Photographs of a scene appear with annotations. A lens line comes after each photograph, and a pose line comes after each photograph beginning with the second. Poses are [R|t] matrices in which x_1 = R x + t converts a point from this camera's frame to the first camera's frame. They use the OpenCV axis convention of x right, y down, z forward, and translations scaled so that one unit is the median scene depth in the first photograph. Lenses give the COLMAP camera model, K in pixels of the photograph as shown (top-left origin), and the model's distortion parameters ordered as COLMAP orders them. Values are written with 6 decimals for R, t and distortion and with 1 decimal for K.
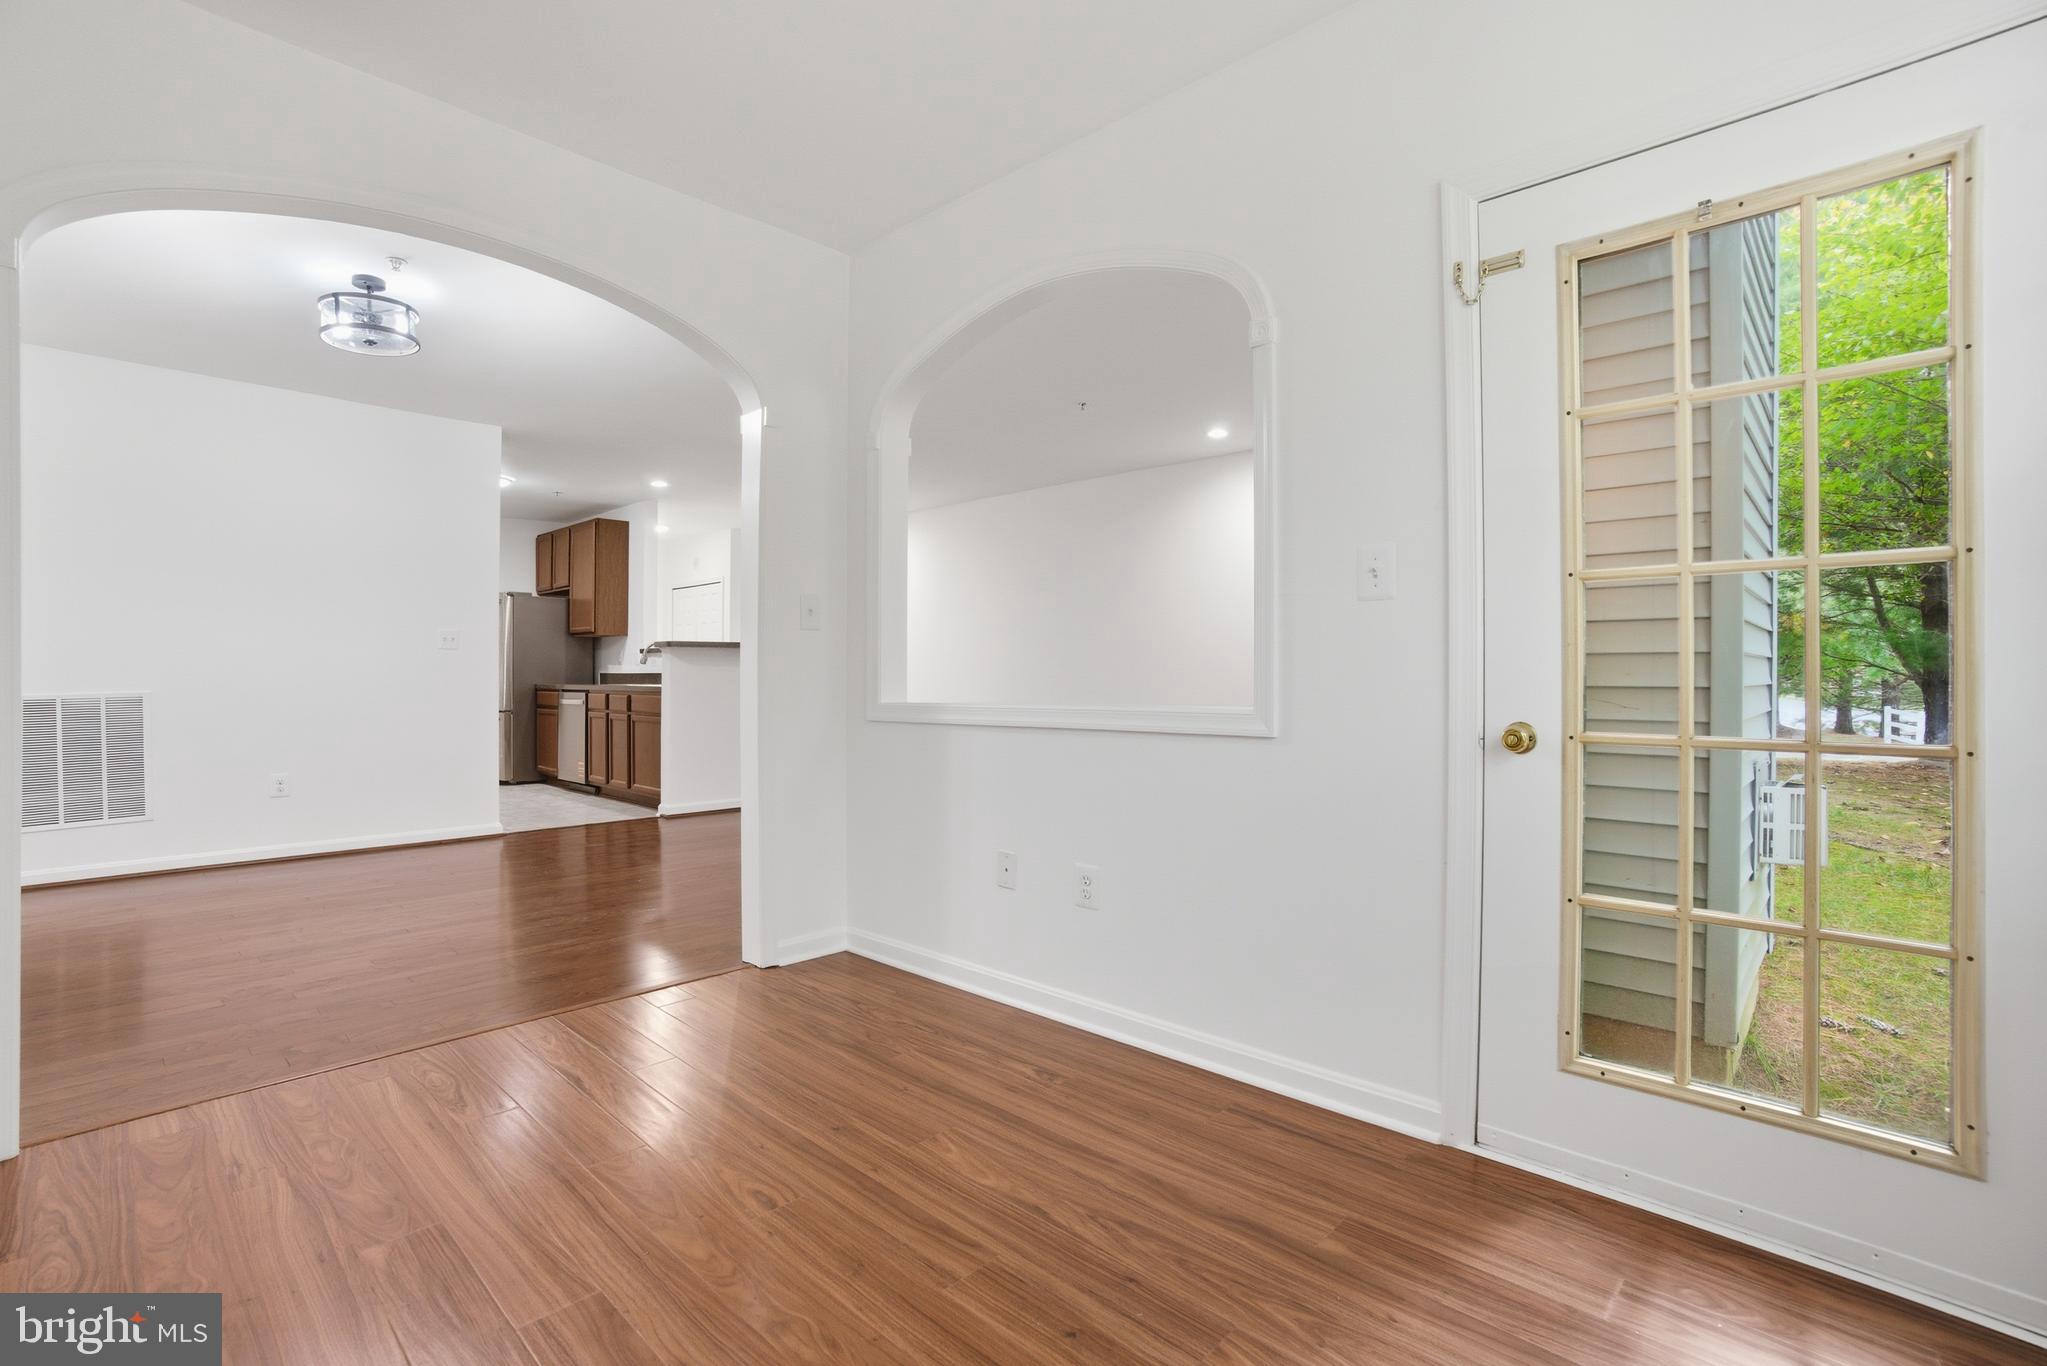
lens RADIAL K [[914.7, 0, 1040.5], [0, 914.7, 691.4], [0, 0, 1]] dist [-0.008524, 0.002187]
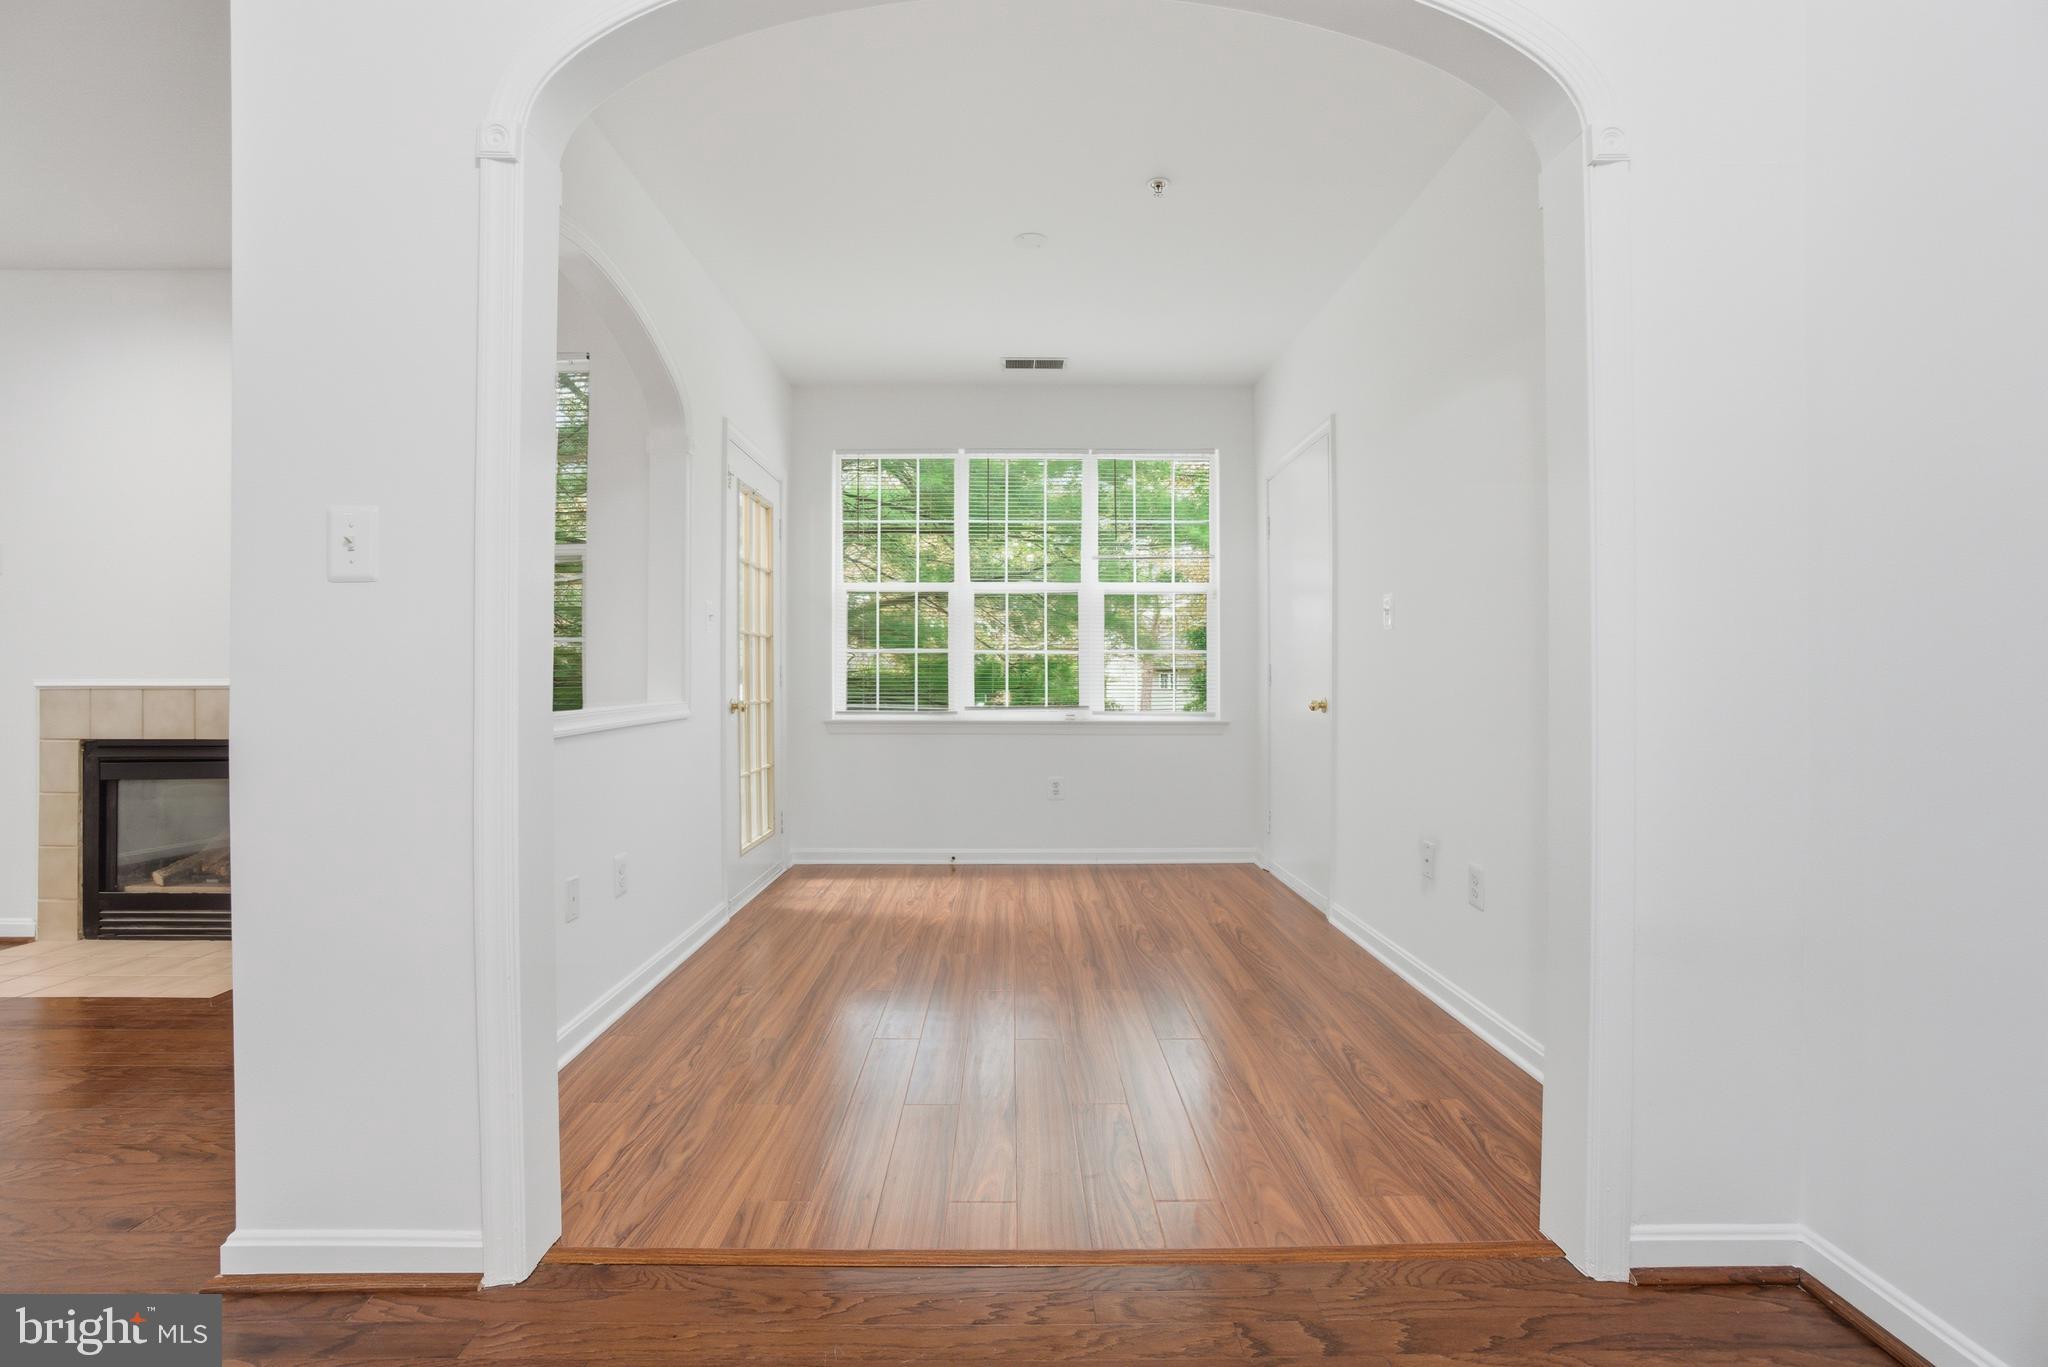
lens RADIAL K [[915.1, 0, 1021.7], [0, 915.1, 682.4], [0, 0, 1]] dist [-0.008524, 0.002187]
pose [[-0.697307, -0.010479, 0.716696, -1.071617], [-0.017775, 0.999838, -0.002676, 0.000014], [-0.716552, -0.014605, -0.697381, 1.507612]]
